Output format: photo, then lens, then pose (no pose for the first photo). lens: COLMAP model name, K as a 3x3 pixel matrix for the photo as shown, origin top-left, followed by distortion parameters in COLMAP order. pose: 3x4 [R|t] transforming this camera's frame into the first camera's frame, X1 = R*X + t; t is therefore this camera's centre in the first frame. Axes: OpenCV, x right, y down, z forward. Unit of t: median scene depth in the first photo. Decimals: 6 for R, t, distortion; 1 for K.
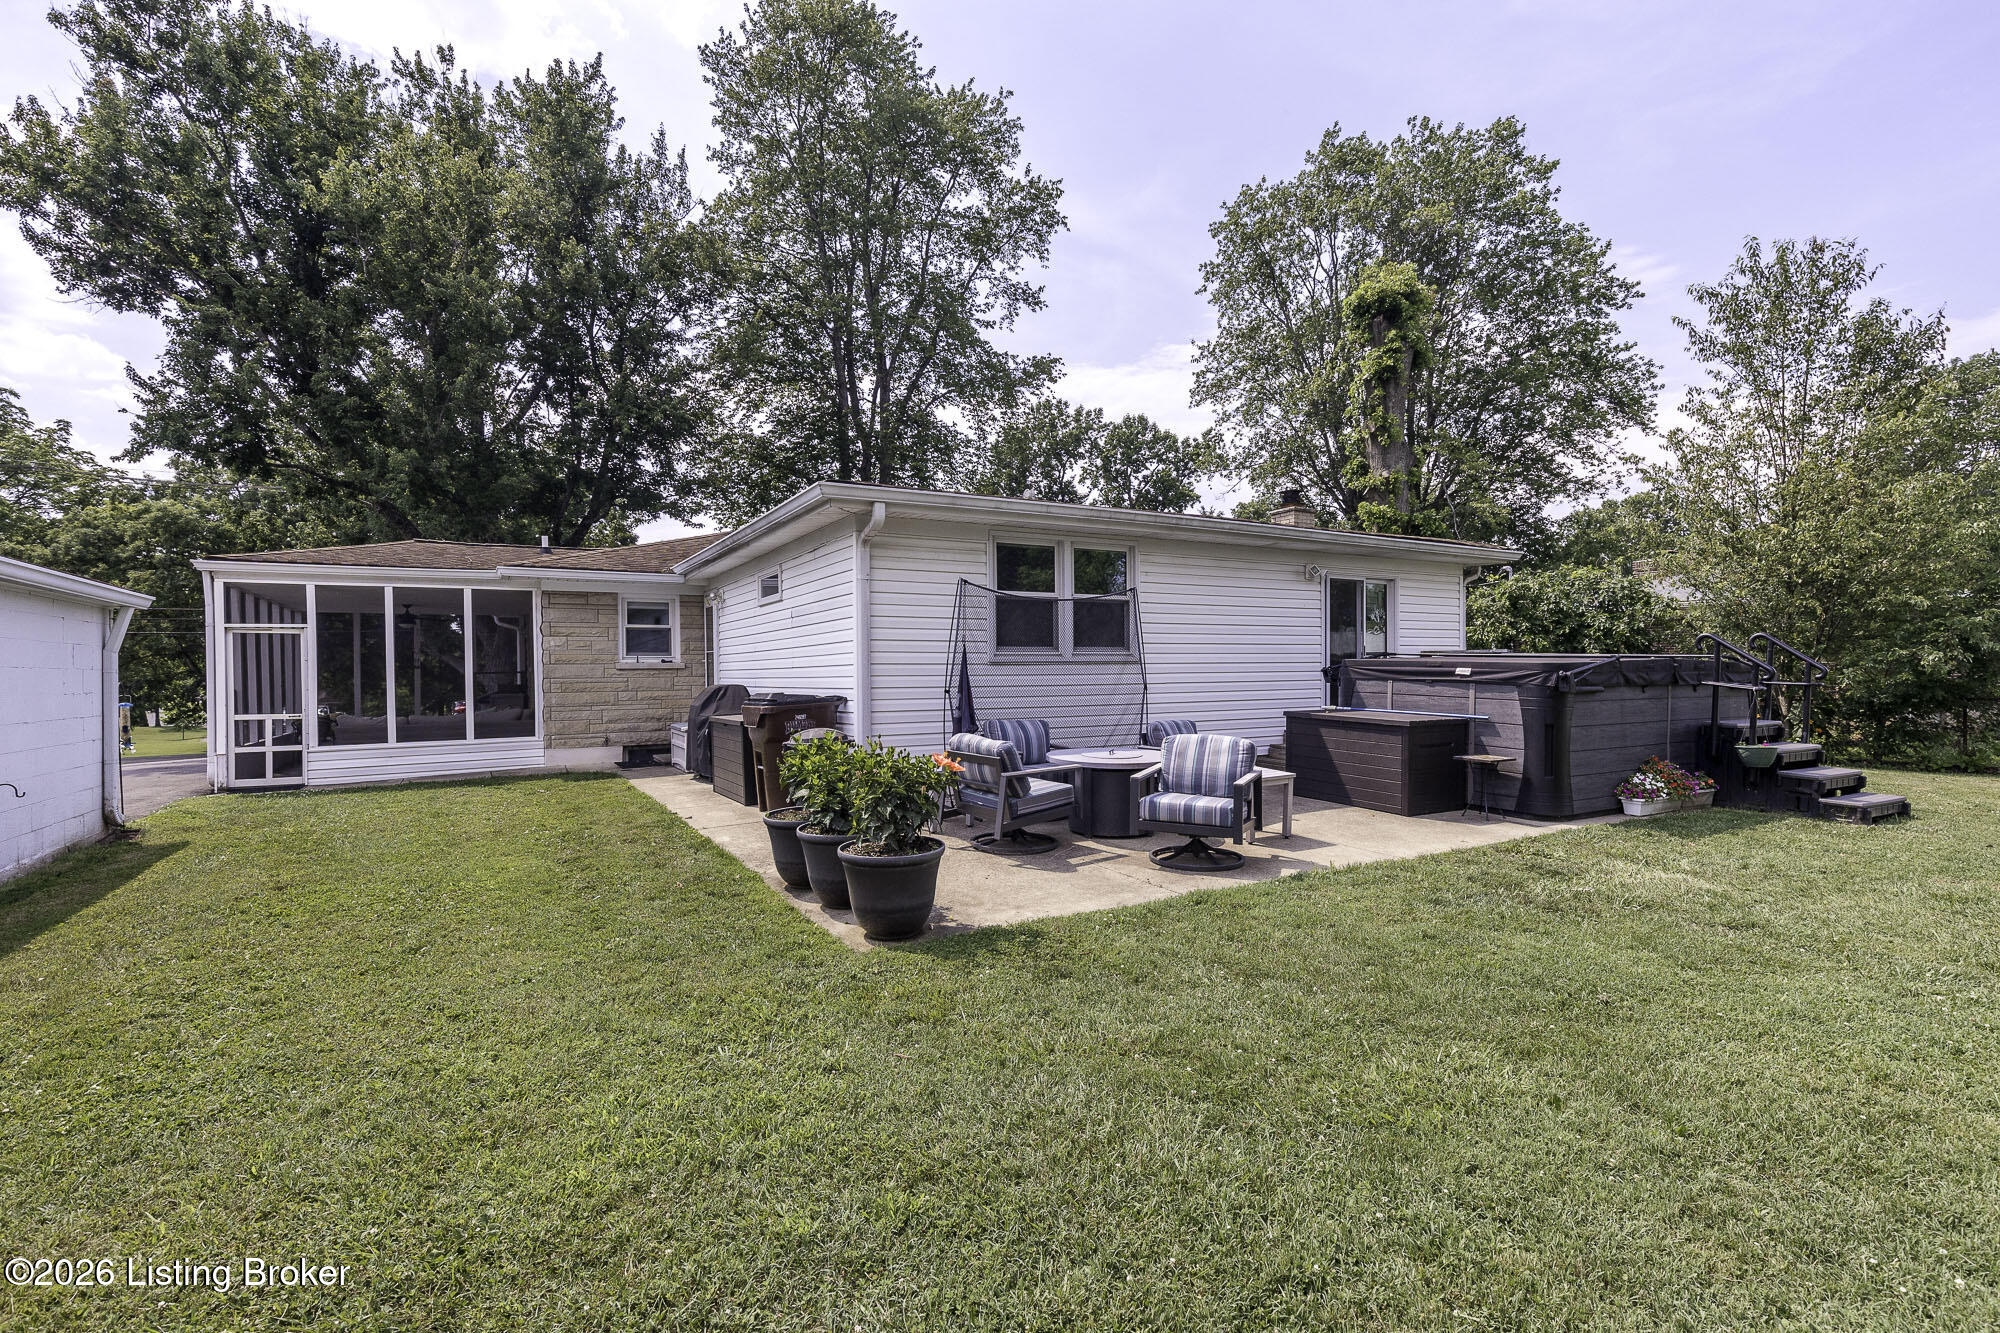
lens RADIAL K [[901.5, 0, 994.9], [0, 901.5, 668.5], [0, 0, 1]] dist [0.008111, -0.000504]
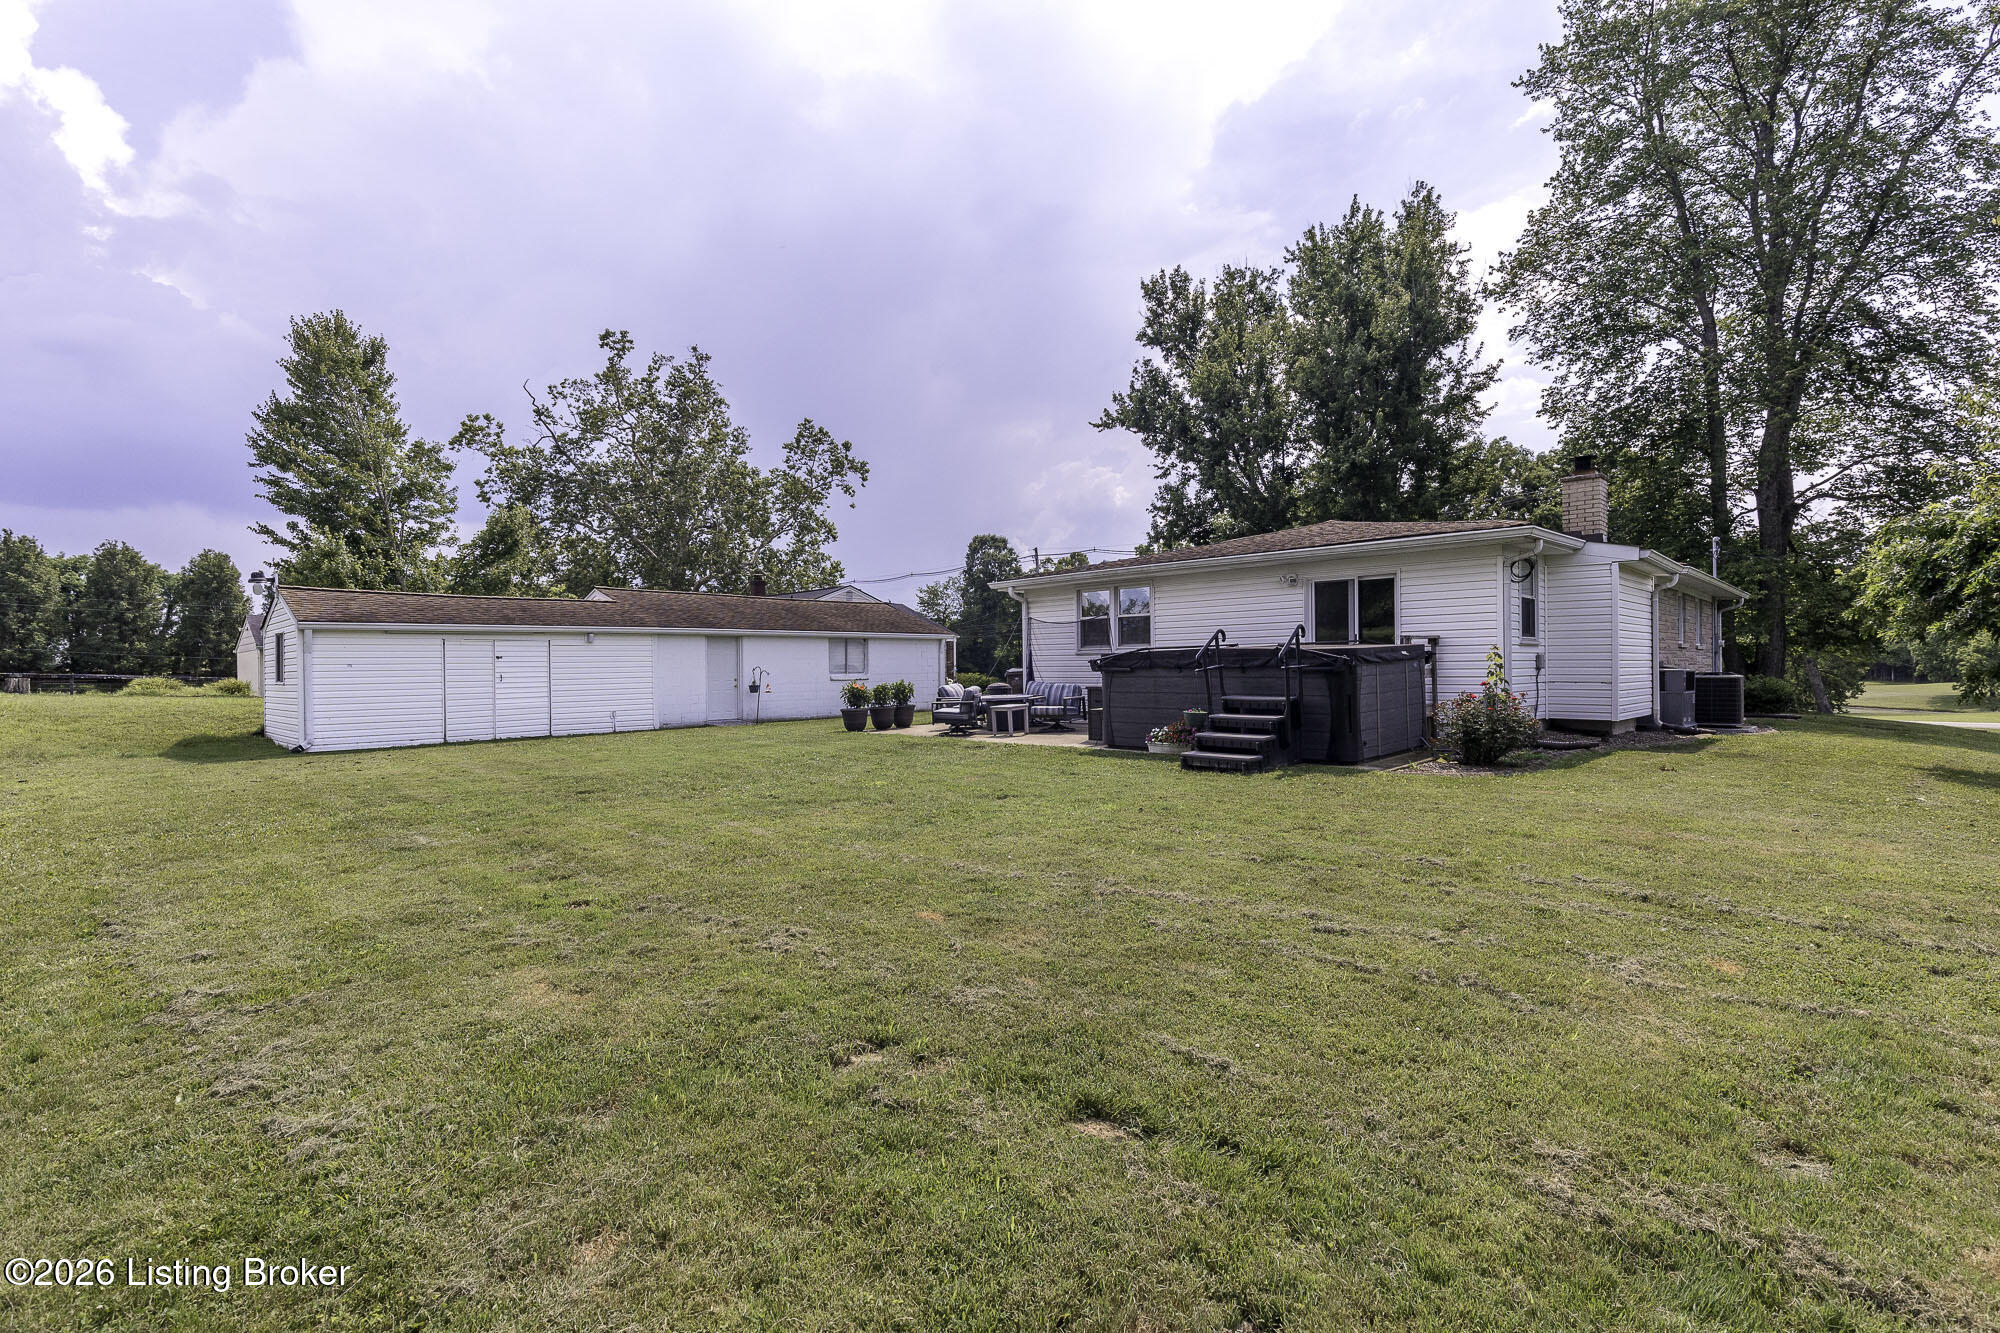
lens RADIAL K [[920.8, 0, 988.9], [0, 920.8, 658.3], [0, 0, 1]] dist [0.002210, 0.000120]
pose [[0.251905, -0.001305, -0.967751, 0.725551], [0.013393, 0.999908, 0.002138, -0.001424], [0.967659, -0.013500, 0.251900, 0.115388]]
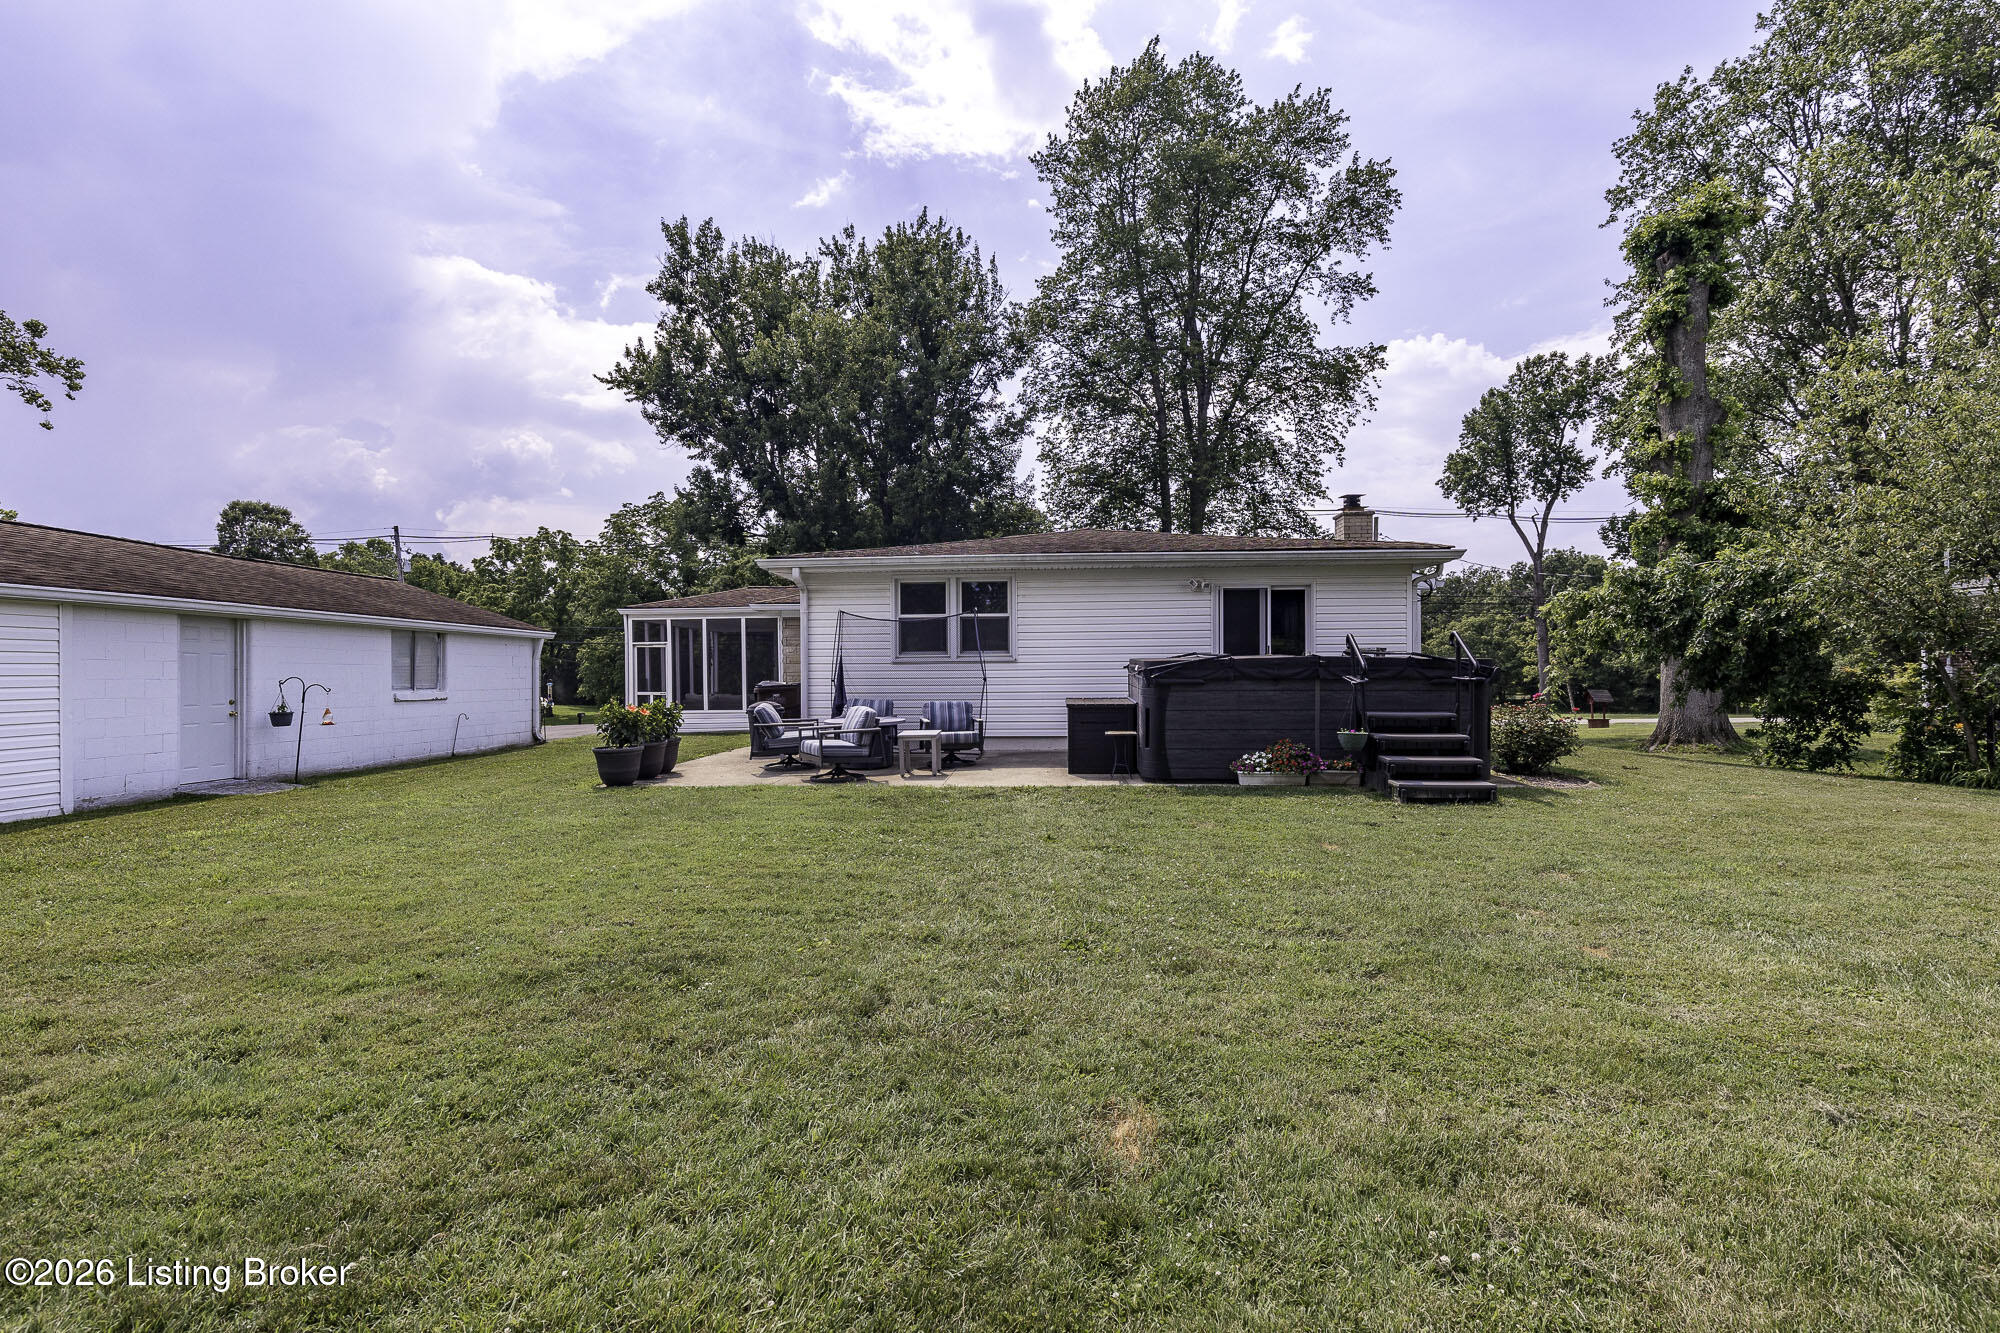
lens RADIAL K [[912.9, 0, 996.1], [0, 912.9, 673.3], [0, 0, 1]] dist [0.006219, 0.000228]
pose [[0.837897, 0.002611, -0.545823, 0.373421], [0.001432, 0.999975, 0.006982, 0.000444], [0.545827, -0.006632, 0.837872, -0.074413]]
